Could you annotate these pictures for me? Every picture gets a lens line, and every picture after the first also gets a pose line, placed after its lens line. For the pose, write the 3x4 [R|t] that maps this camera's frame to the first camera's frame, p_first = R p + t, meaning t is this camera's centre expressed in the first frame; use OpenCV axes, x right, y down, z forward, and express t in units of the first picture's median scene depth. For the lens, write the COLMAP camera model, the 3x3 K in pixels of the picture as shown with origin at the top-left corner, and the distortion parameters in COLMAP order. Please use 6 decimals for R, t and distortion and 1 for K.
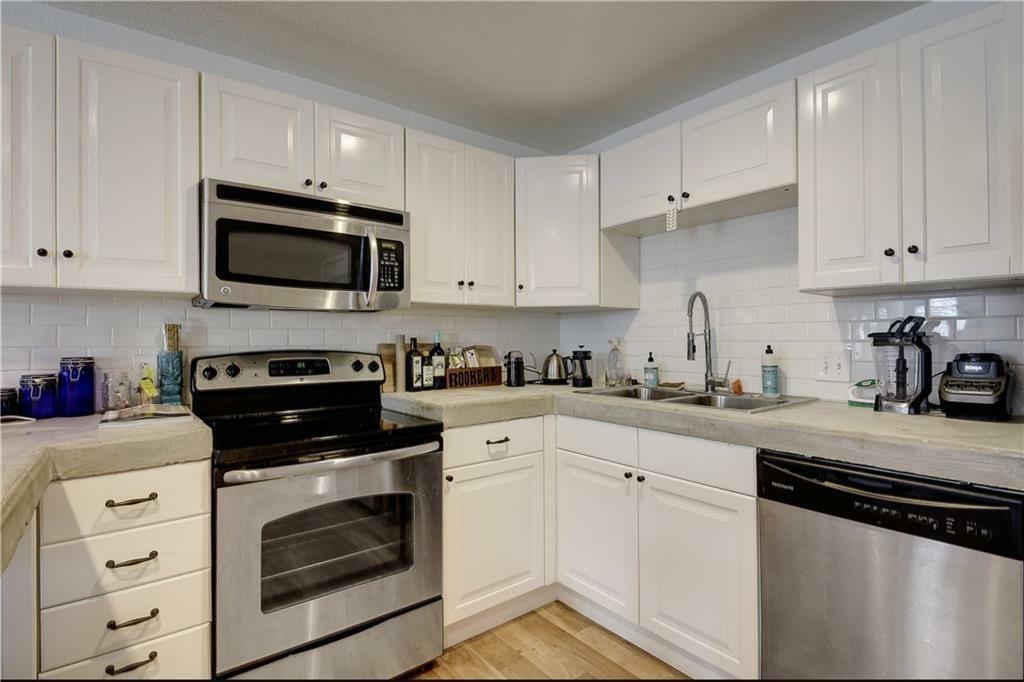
lens RADIAL K [[494.0, 0, 509.9], [0, 494.0, 336.3], [0, 0, 1]] dist [0.001043, -0.000476]
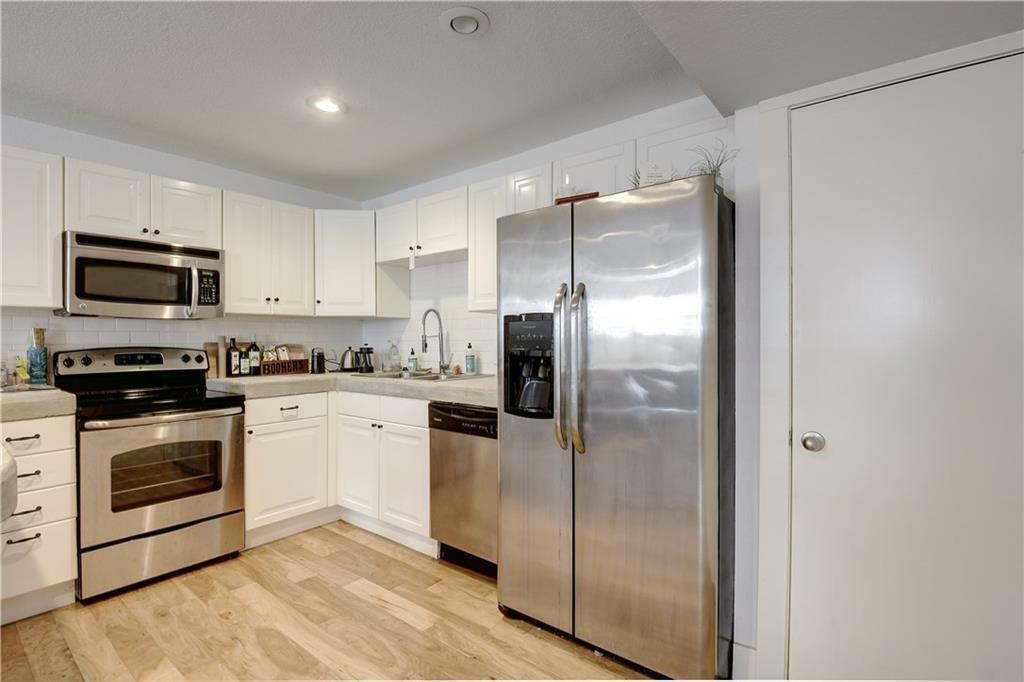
lens RADIAL K [[490.8, 0, 498.8], [0, 490.8, 339.8], [0, 0, 1]] dist [-0.000782, -0.020661]
pose [[0.976205, 0.000246, 0.216850, 0.265019], [-0.001166, 0.999991, 0.004113, 0.001428], [-0.216847, -0.004268, 0.976196, -0.557902]]
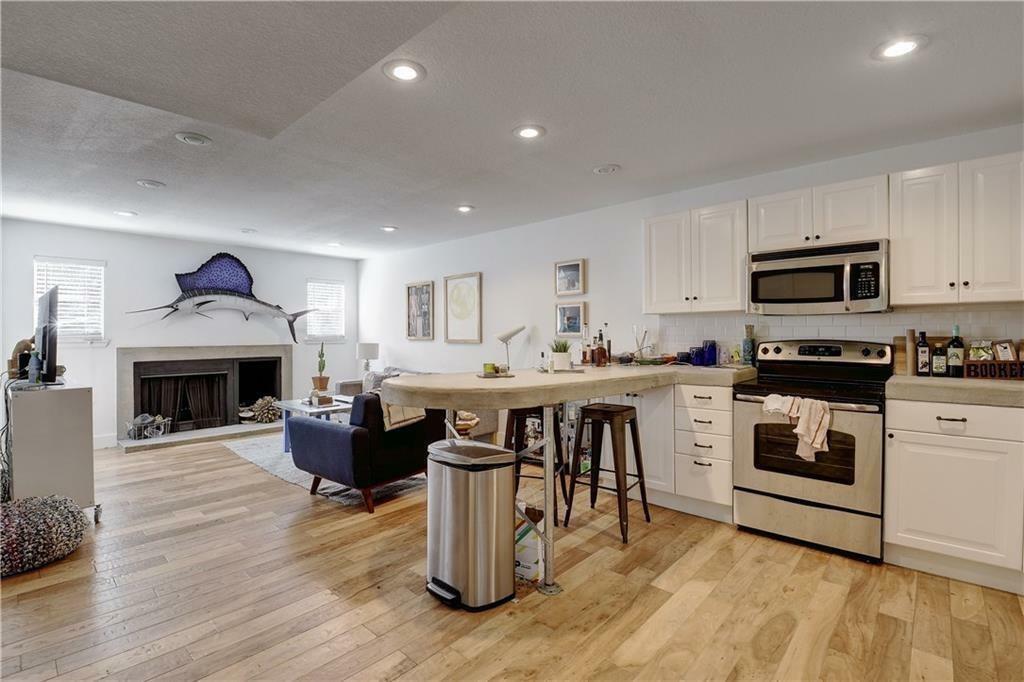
lens RADIAL K [[463.9, 0, 503.9], [0, 463.9, 332.6], [0, 0, 1]] dist [0.000697, -0.020519]
pose [[0.152368, 0.001688, -0.988322, 0.878907], [0.003534, 0.999991, 0.002253, -0.001641], [0.988318, -0.003836, 0.152360, -0.221014]]
